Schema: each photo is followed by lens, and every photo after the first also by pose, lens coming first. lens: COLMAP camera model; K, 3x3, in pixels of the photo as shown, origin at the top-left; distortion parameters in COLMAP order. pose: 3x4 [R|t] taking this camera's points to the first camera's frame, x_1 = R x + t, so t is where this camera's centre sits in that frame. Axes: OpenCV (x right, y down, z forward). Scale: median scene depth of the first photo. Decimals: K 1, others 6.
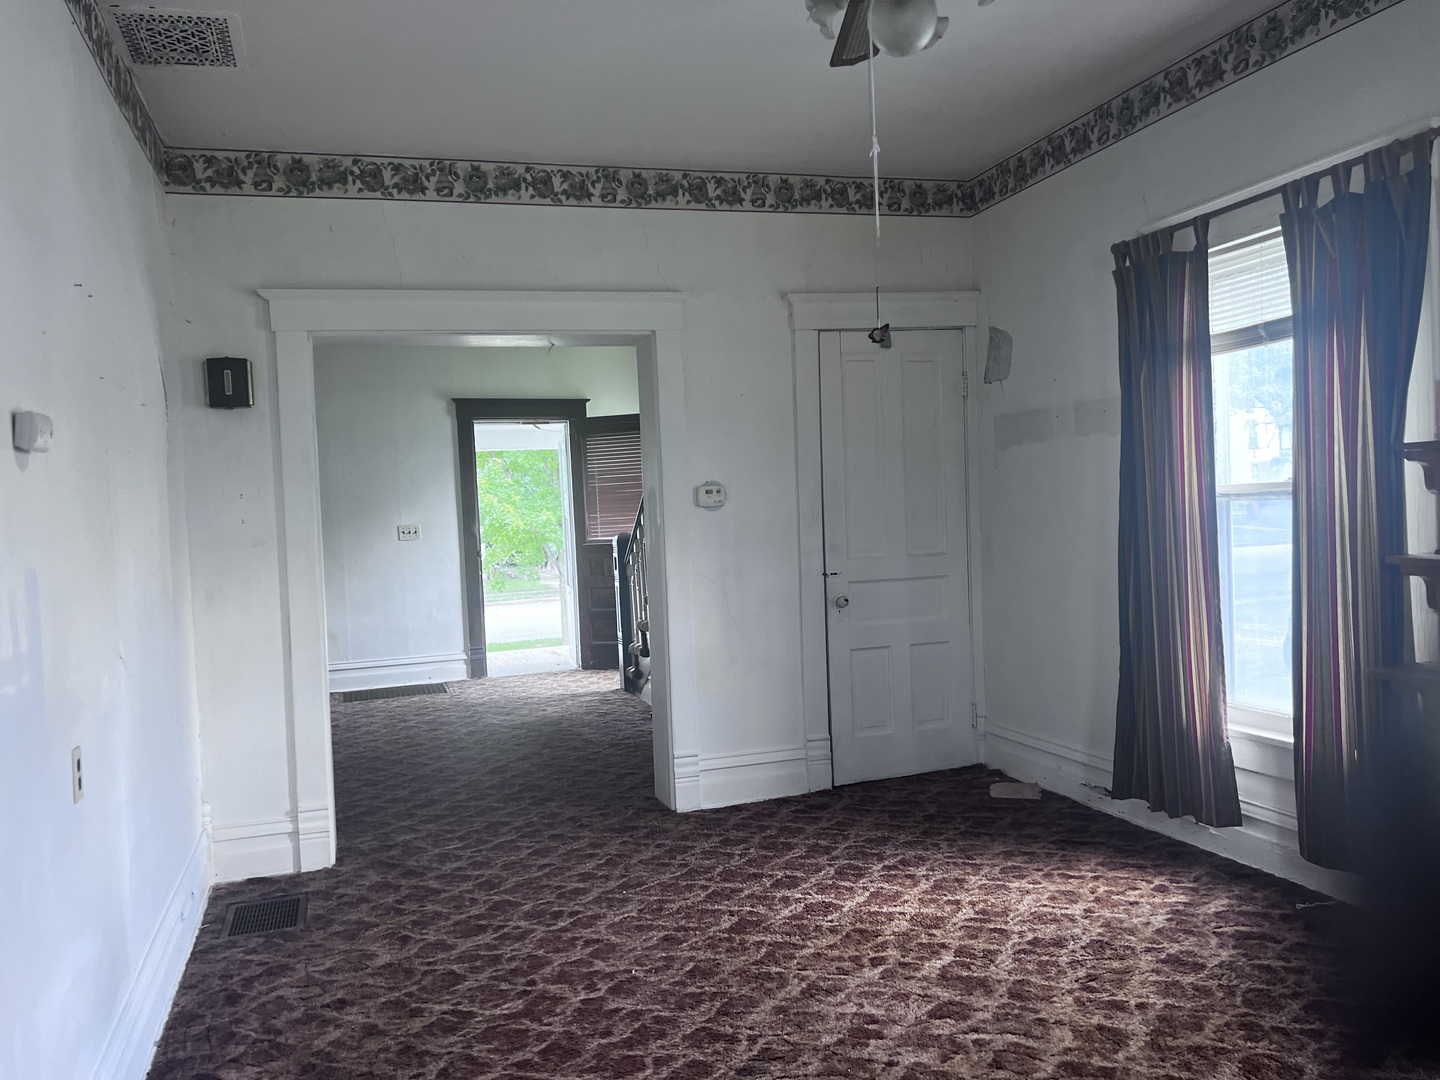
lens RADIAL K [[1067.6, 0, 760.9], [0, 1067.6, 543.9], [0, 0, 1]] dist [0.008861, 0.000978]
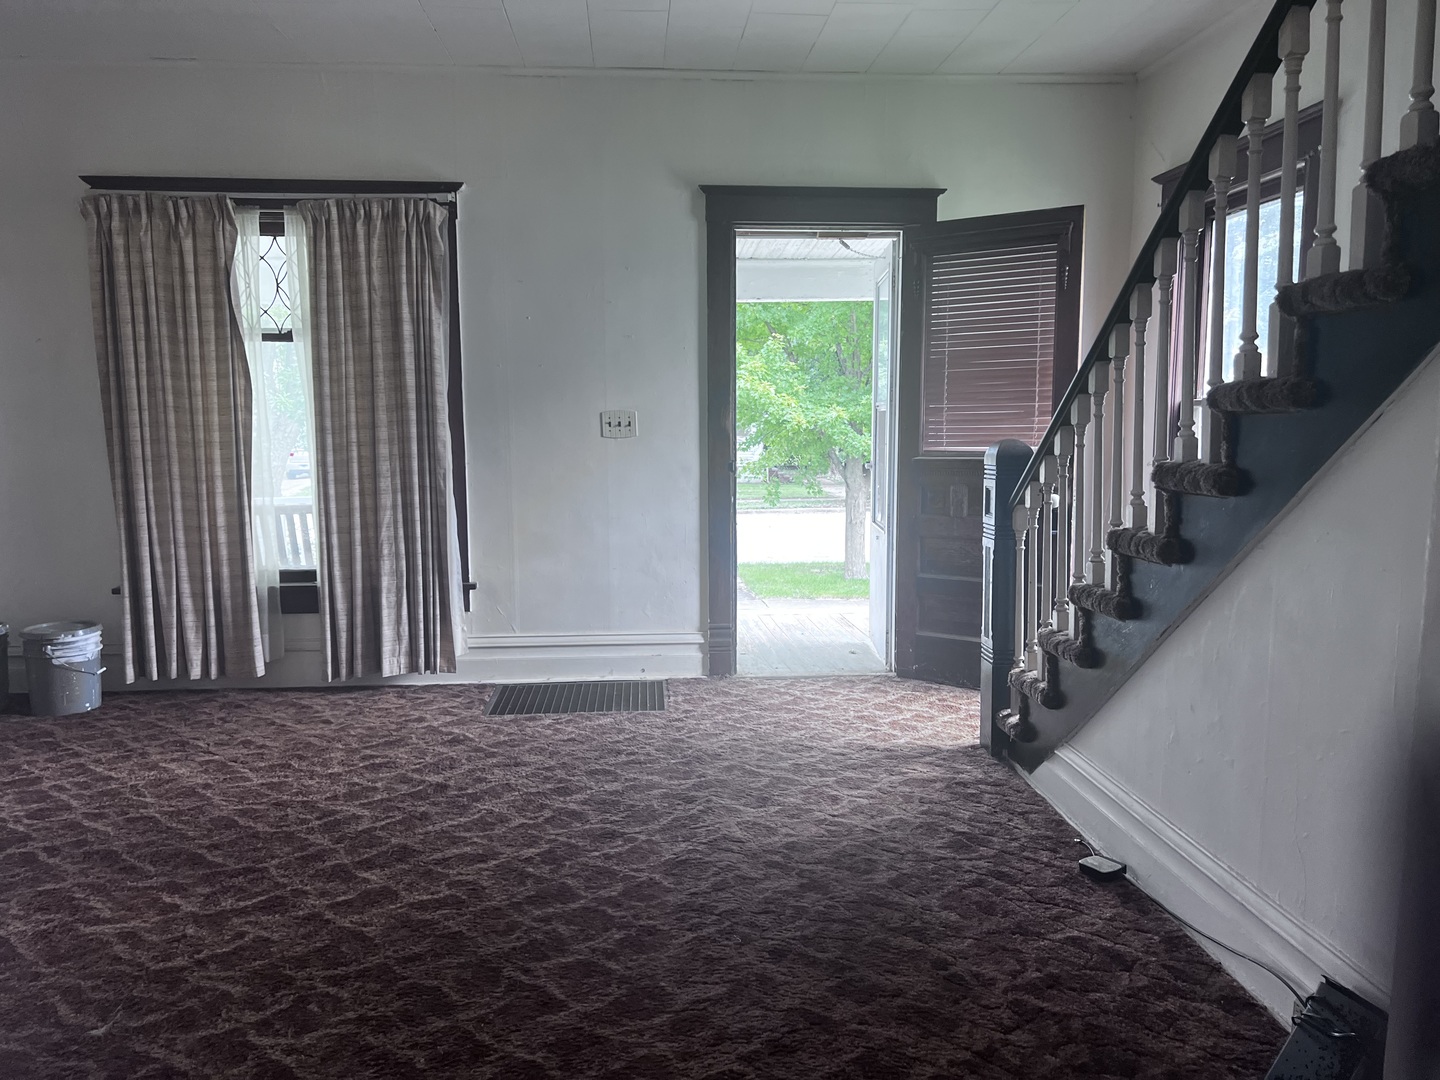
lens RADIAL K [[1080.9, 0, 688.4], [0, 1080.9, 538.8], [0, 0, 1]] dist [0.008148, 0.000745]
pose [[0.946974, 0.072005, -0.313137, -0.103524], [-0.045457, 0.994787, 0.091279, -0.003855], [0.318077, -0.072204, 0.945311, 0.449790]]
